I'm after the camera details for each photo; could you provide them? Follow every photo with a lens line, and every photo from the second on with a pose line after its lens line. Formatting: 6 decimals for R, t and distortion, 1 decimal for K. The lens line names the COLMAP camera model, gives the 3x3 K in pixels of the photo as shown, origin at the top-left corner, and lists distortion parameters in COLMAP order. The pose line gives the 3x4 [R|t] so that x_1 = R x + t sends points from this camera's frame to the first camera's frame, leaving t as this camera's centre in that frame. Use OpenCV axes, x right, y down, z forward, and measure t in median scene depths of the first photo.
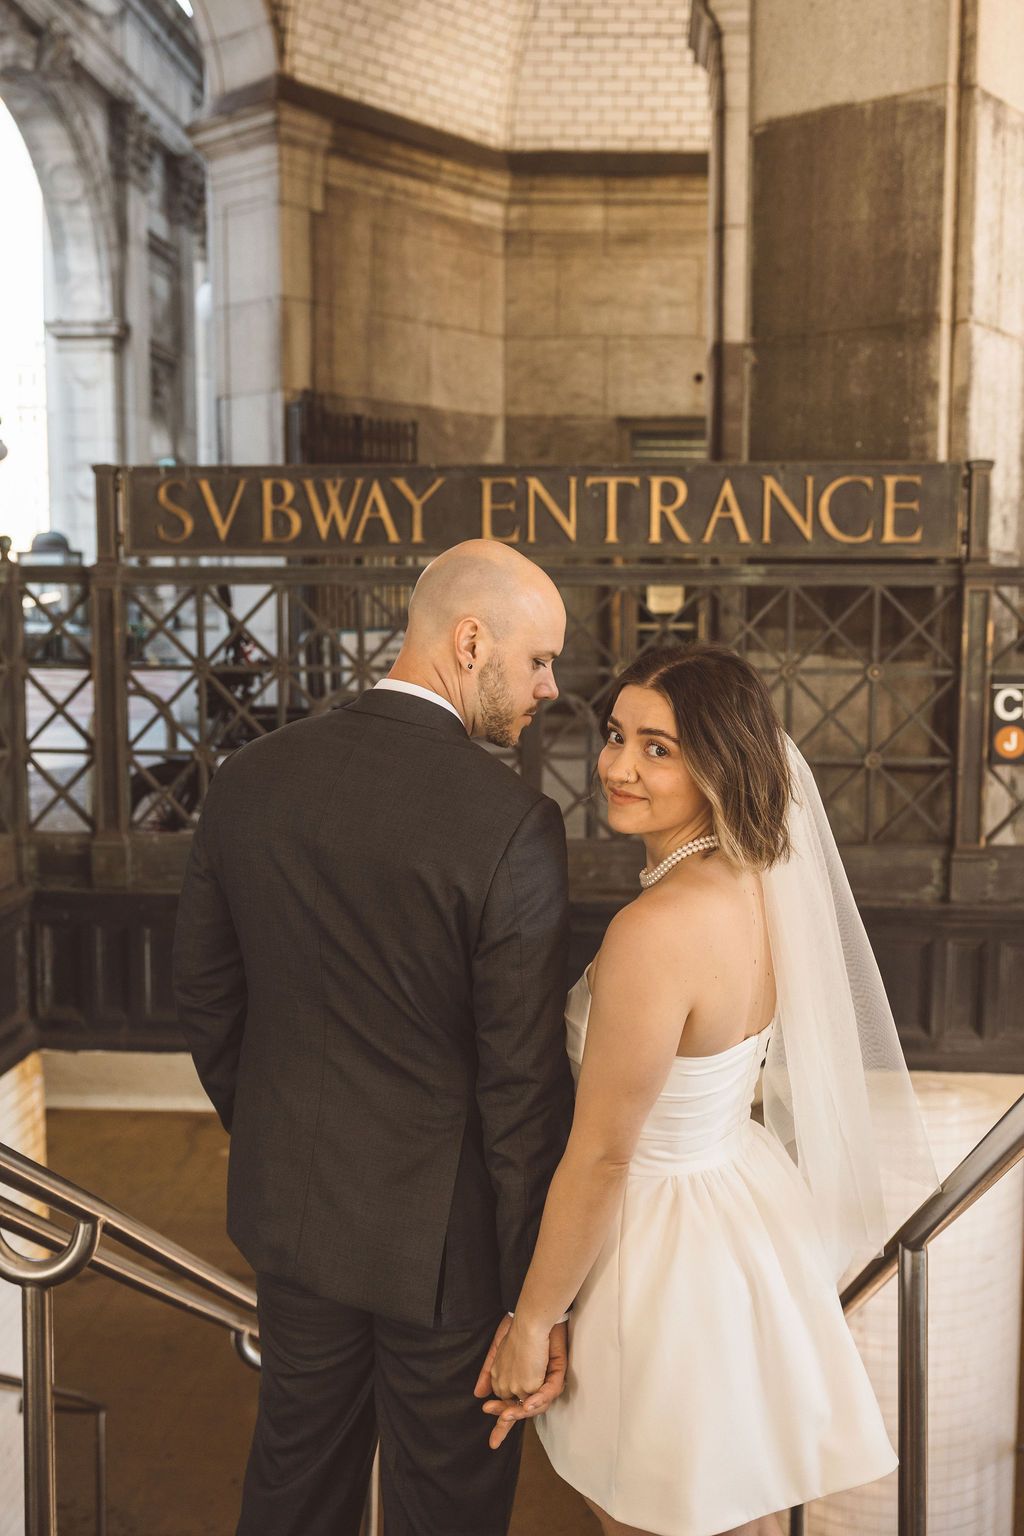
lens RADIAL K [[1855.6, 0, 512.0], [0, 1855.6, 768.0], [0, 0, 1]] dist [0.011643, 0.014108]
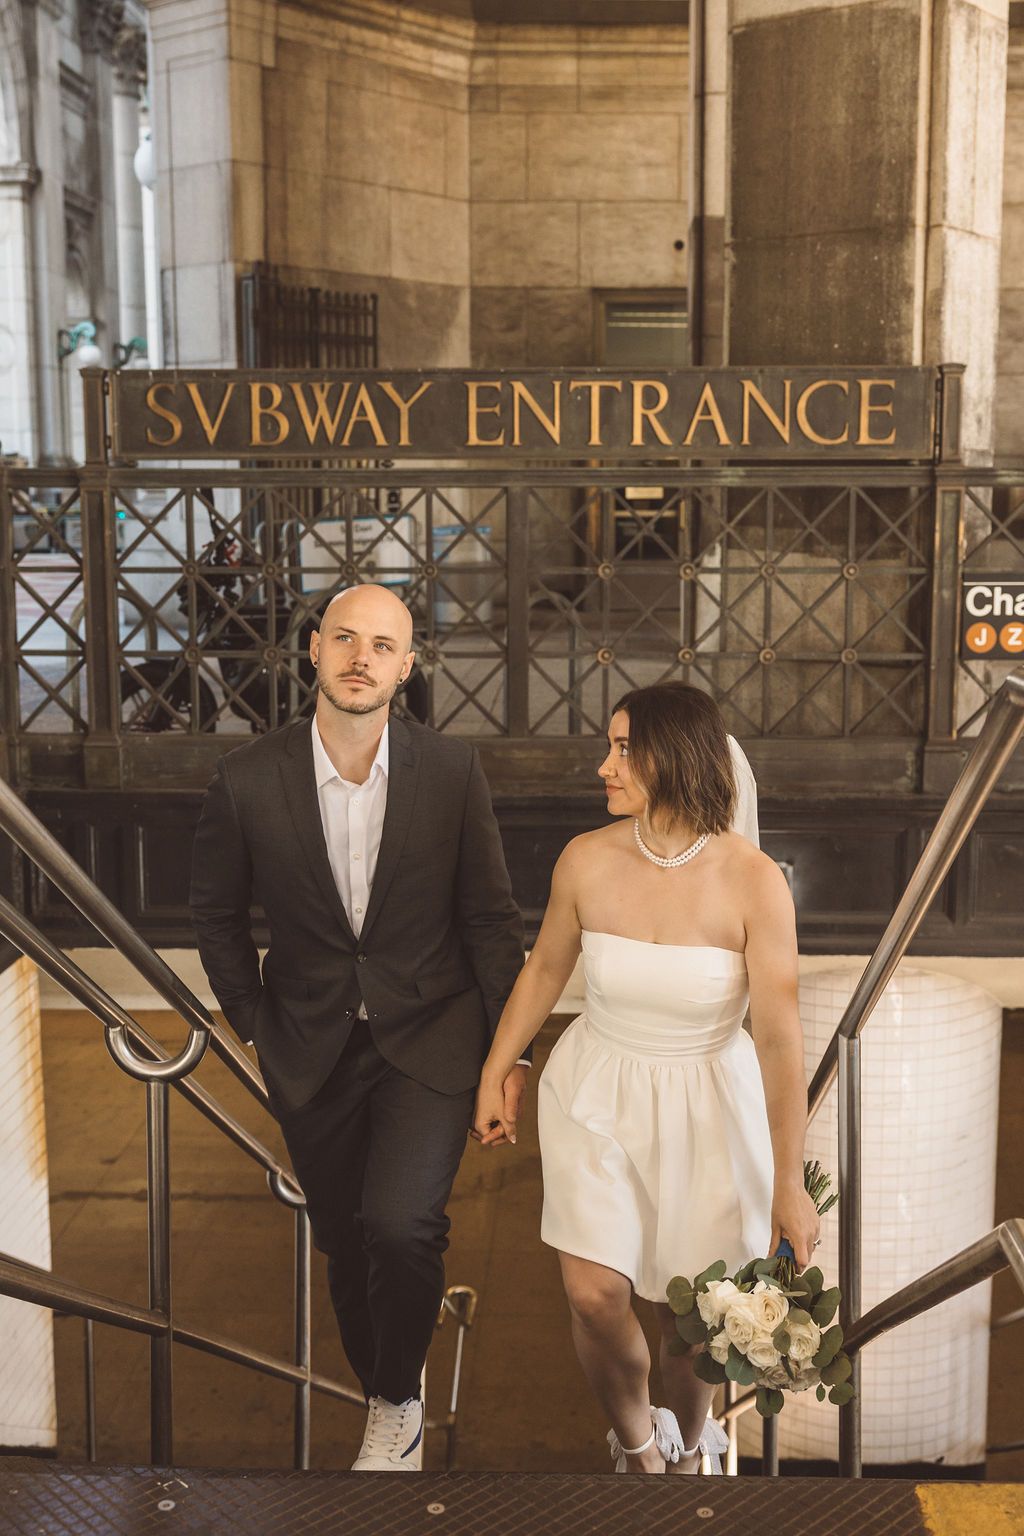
lens RADIAL K [[2313.1, 0, 512.0], [0, 2313.1, 768.0], [0, 0, 1]] dist [0.034961, 0.050703]
pose [[0.999582, -0.008722, 0.027572, -0.028206], [0.007483, 0.998972, 0.044717, -0.000995], [-0.027934, -0.044492, 0.998619, -0.274548]]
